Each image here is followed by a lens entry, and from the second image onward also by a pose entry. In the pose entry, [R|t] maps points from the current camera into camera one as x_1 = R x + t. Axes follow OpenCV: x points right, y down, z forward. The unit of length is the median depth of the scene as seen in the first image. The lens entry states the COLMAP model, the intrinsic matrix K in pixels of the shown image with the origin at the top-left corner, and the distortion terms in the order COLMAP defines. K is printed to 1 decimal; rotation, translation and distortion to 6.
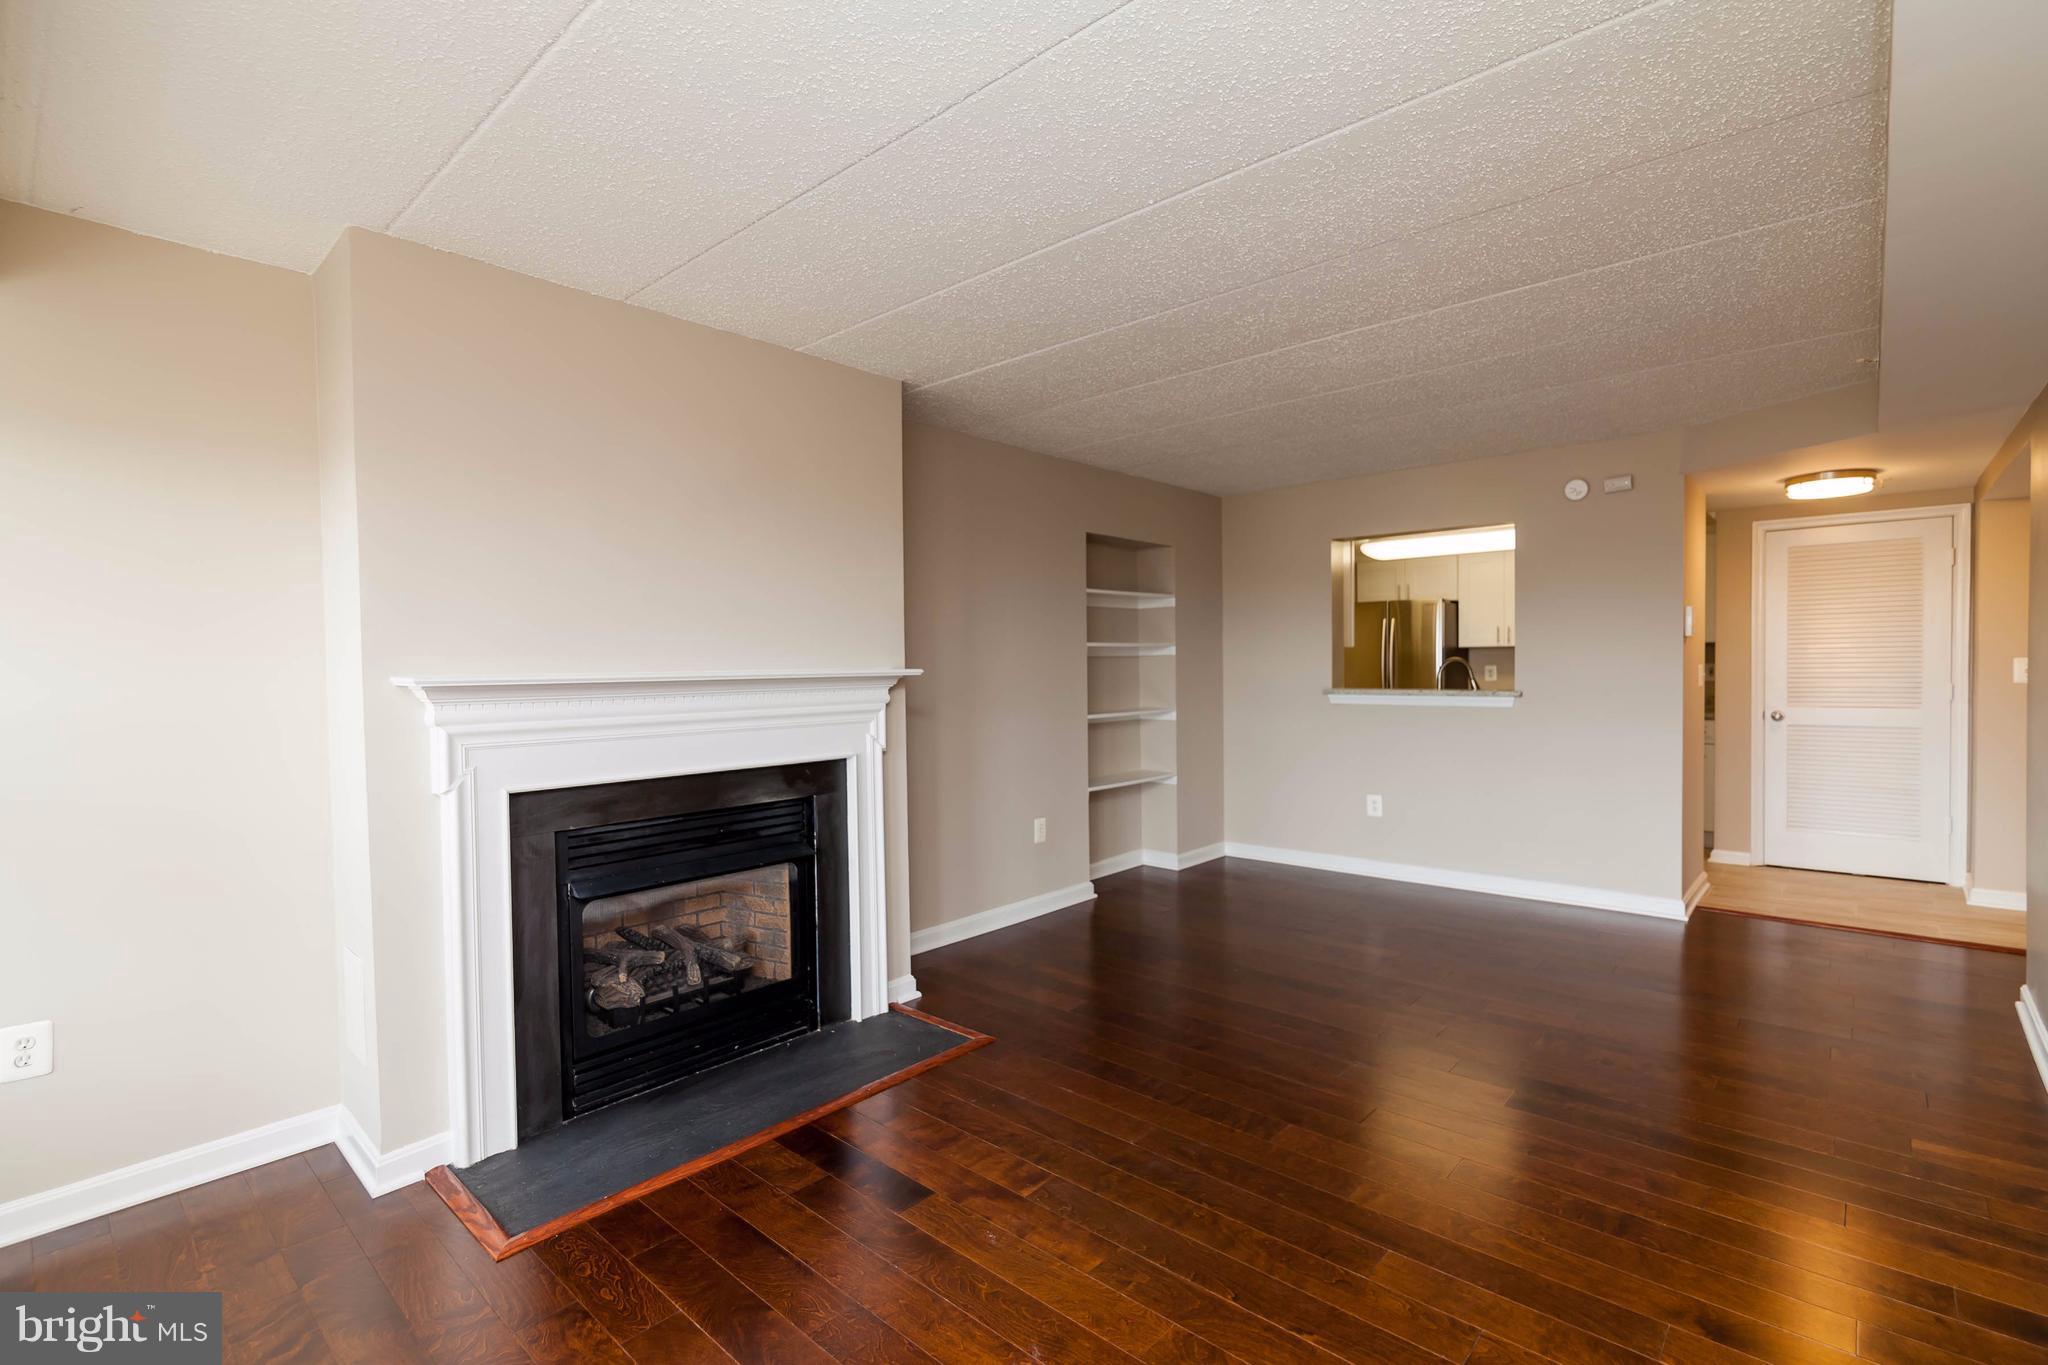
lens RADIAL K [[934.1, 0, 1022.0], [0, 934.1, 689.3], [0, 0, 1]] dist [0.002958, -0.000403]
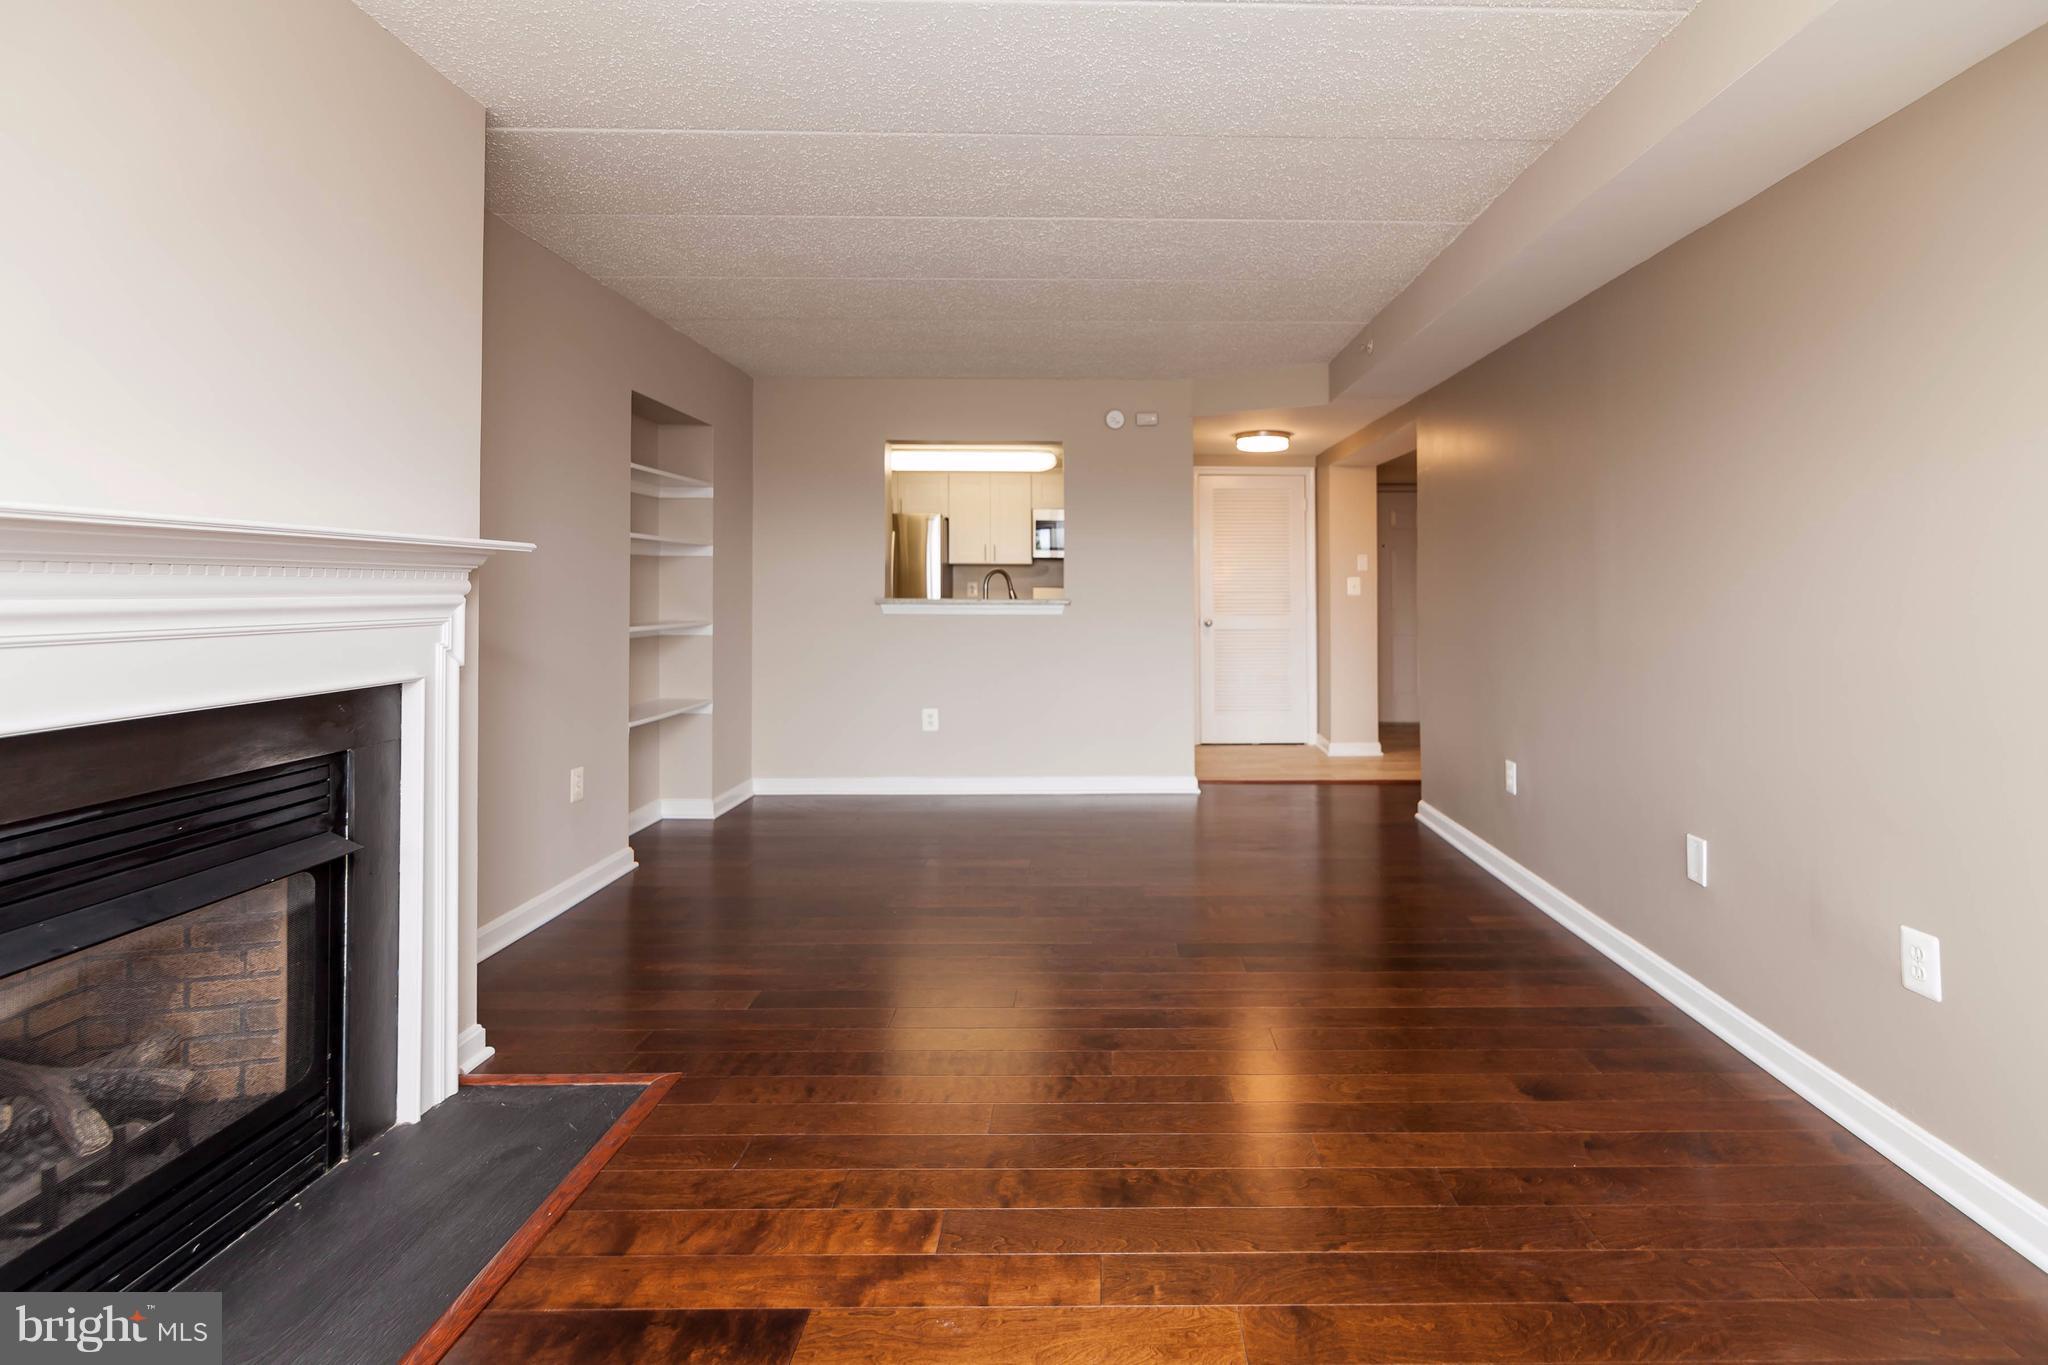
lens RADIAL K [[983.6, 0, 1018.2], [0, 983.6, 579.9], [0, 0, 1]] dist [0.001125, -0.001786]
pose [[0.729678, 0.028610, 0.683192, -0.330166], [0.005614, 0.998840, -0.047824, 0.039097], [-0.683767, 0.038731, 0.728671, 0.257751]]
